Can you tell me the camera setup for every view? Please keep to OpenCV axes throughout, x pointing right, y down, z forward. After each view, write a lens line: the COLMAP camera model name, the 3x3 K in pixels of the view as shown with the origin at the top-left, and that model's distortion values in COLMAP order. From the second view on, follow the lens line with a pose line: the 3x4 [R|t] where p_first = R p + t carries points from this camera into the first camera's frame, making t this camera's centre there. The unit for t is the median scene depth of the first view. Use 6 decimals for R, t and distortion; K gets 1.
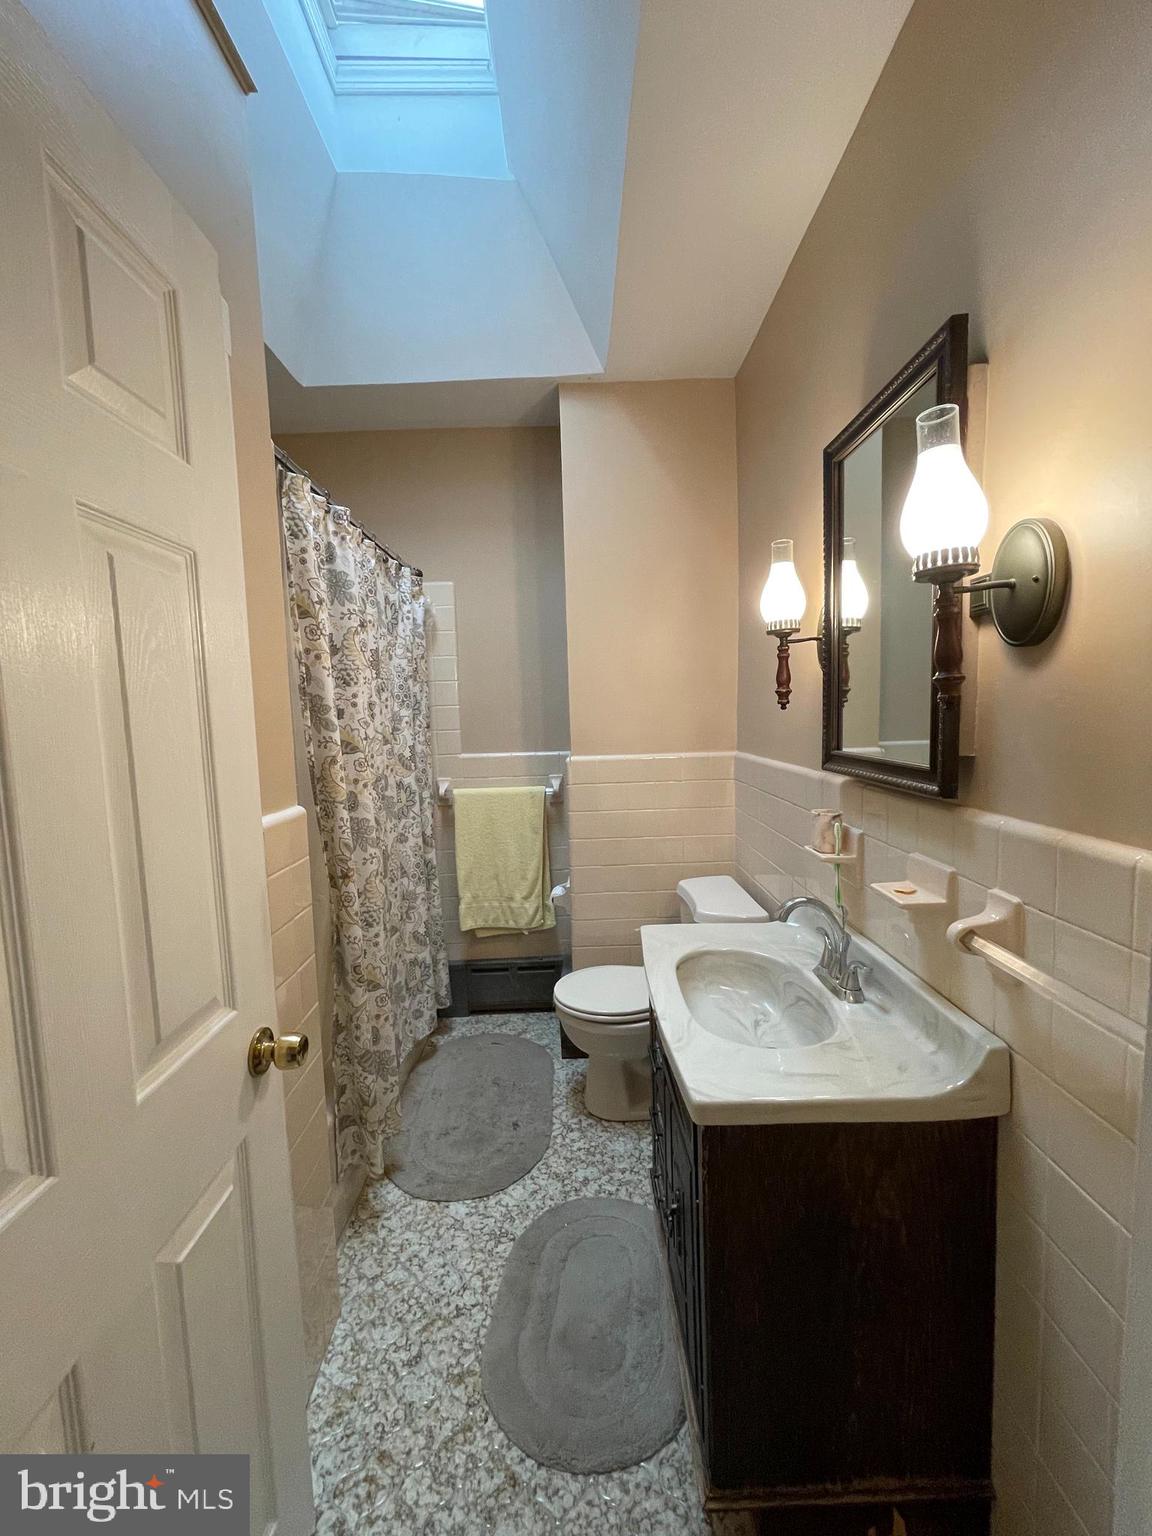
lens RADIAL K [[625.8, 0, 576.1], [0, 625.8, 765.8], [0, 0, 1]] dist [-0.014381, 0.009809]
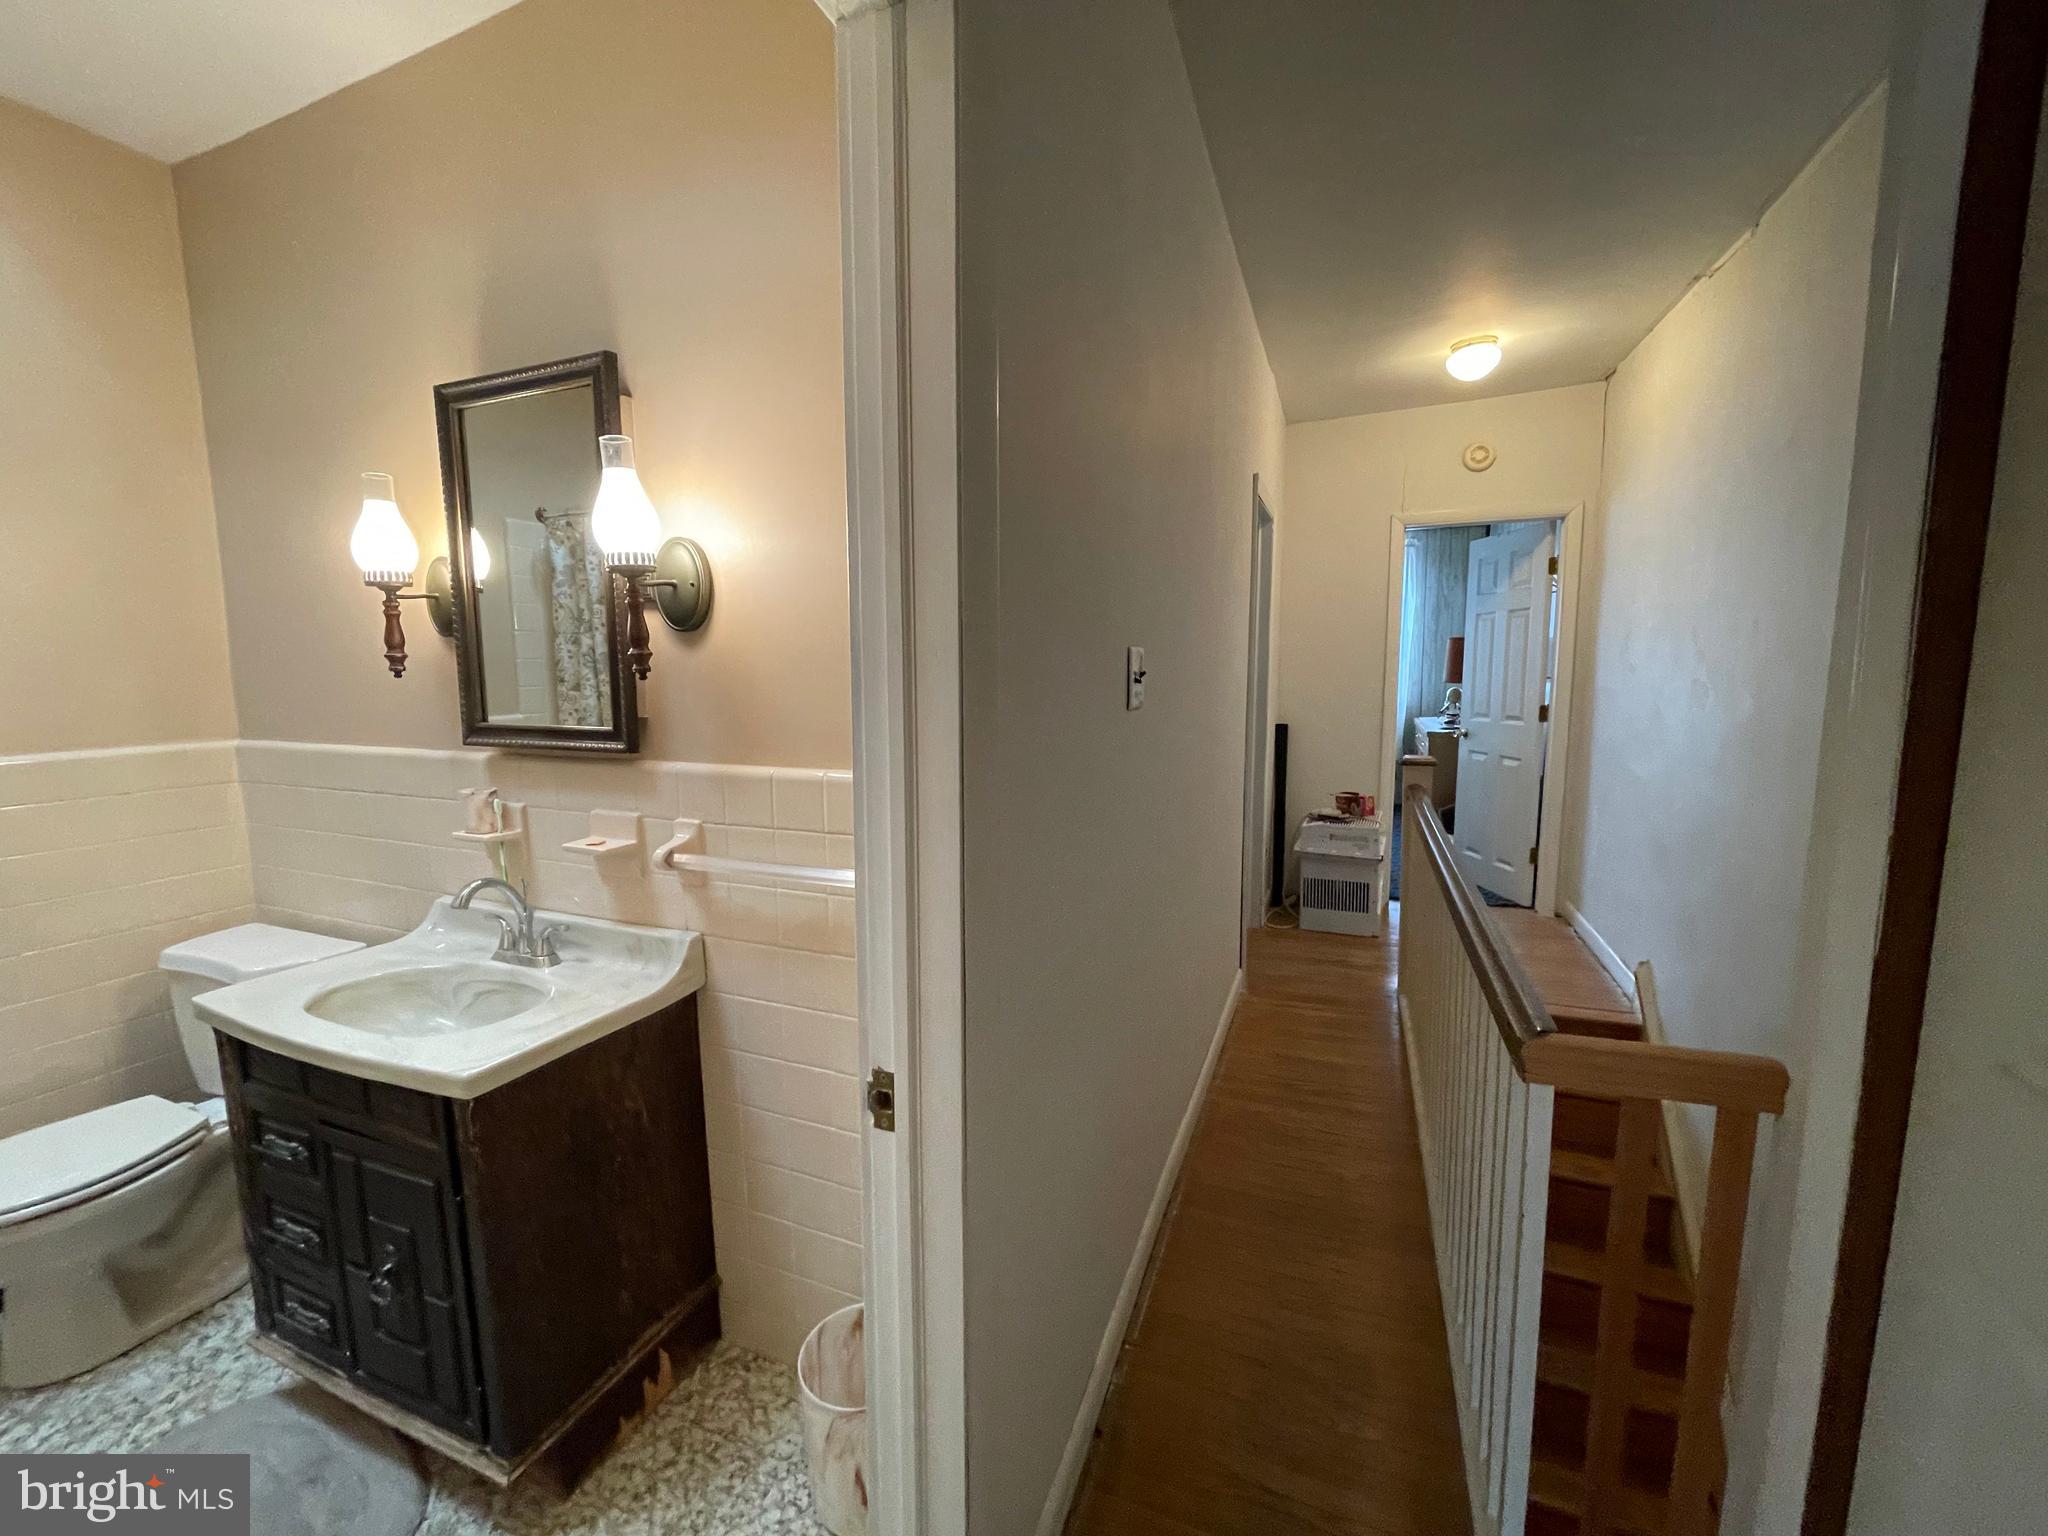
lens RADIAL K [[839.0, 0, 1014.1], [0, 839.0, 763.9], [0, 0, 1]] dist [-0.004170, 0.000688]
pose [[0.405624, -0.081926, 0.910361, -0.340561], [0.074687, 0.995615, 0.056320, 0.021796], [-0.910984, 0.045147, 0.409964, -0.191956]]
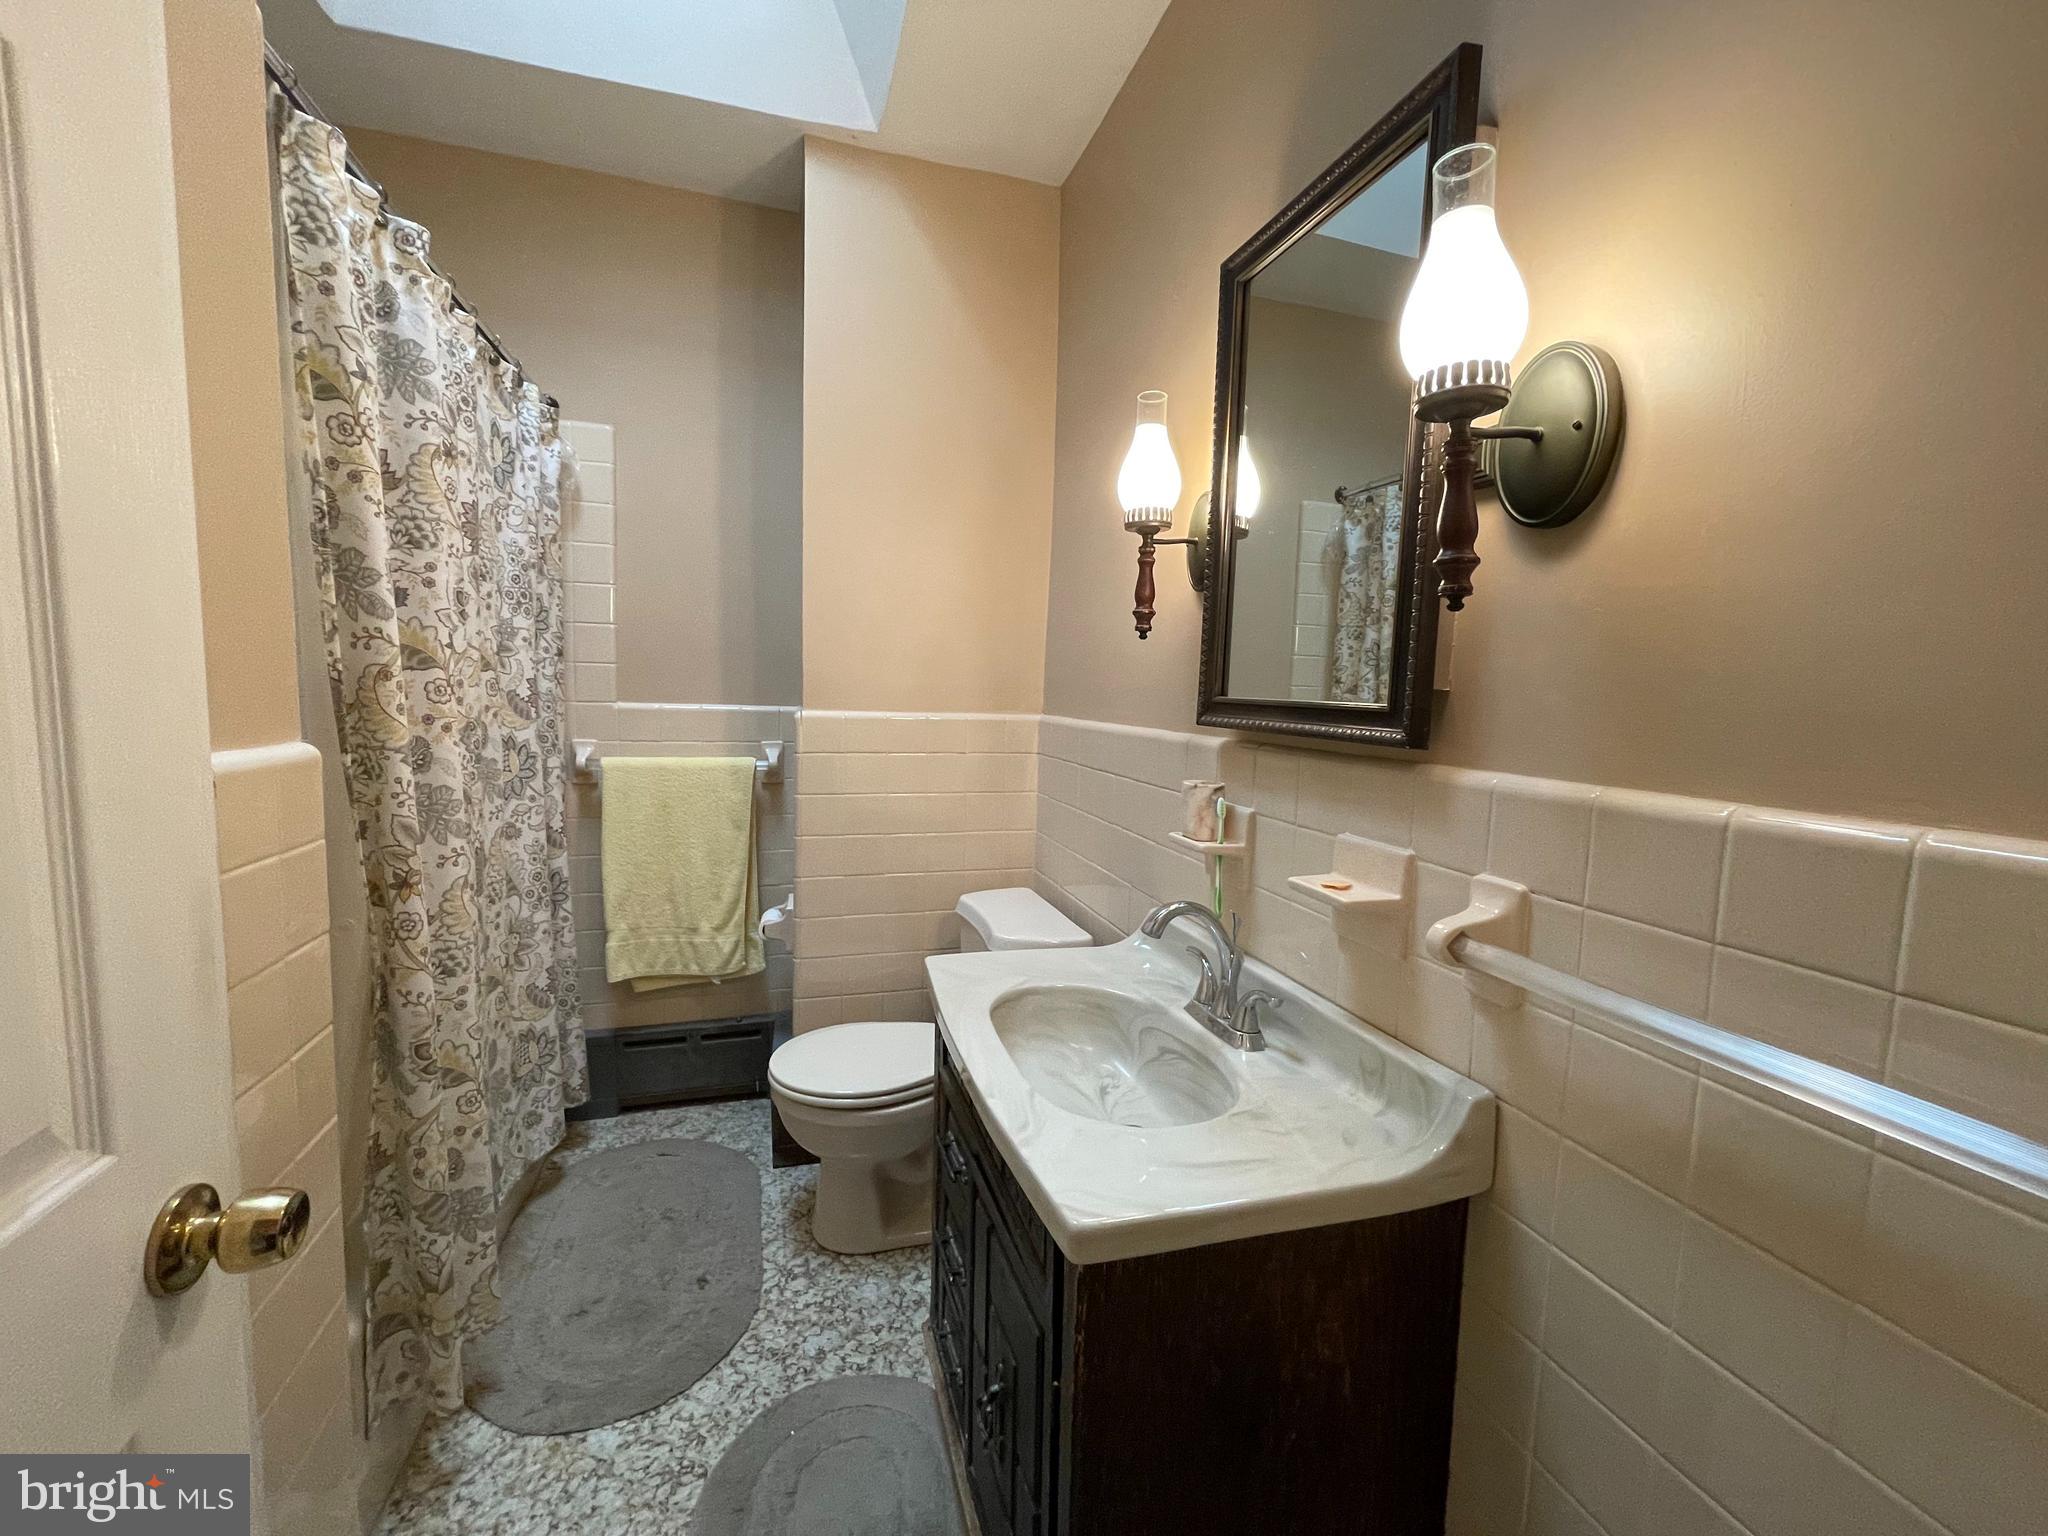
lens RADIAL K [[834.4, 0, 1018.3], [0, 834.4, 768.2], [0, 0, 1]] dist [-0.014381, 0.009809]
pose [[0.958095, 0.030736, 0.284795, -0.057906], [-0.033882, 0.999407, 0.006124, 0.049728], [-0.284438, -0.015516, 0.958569, 0.137476]]
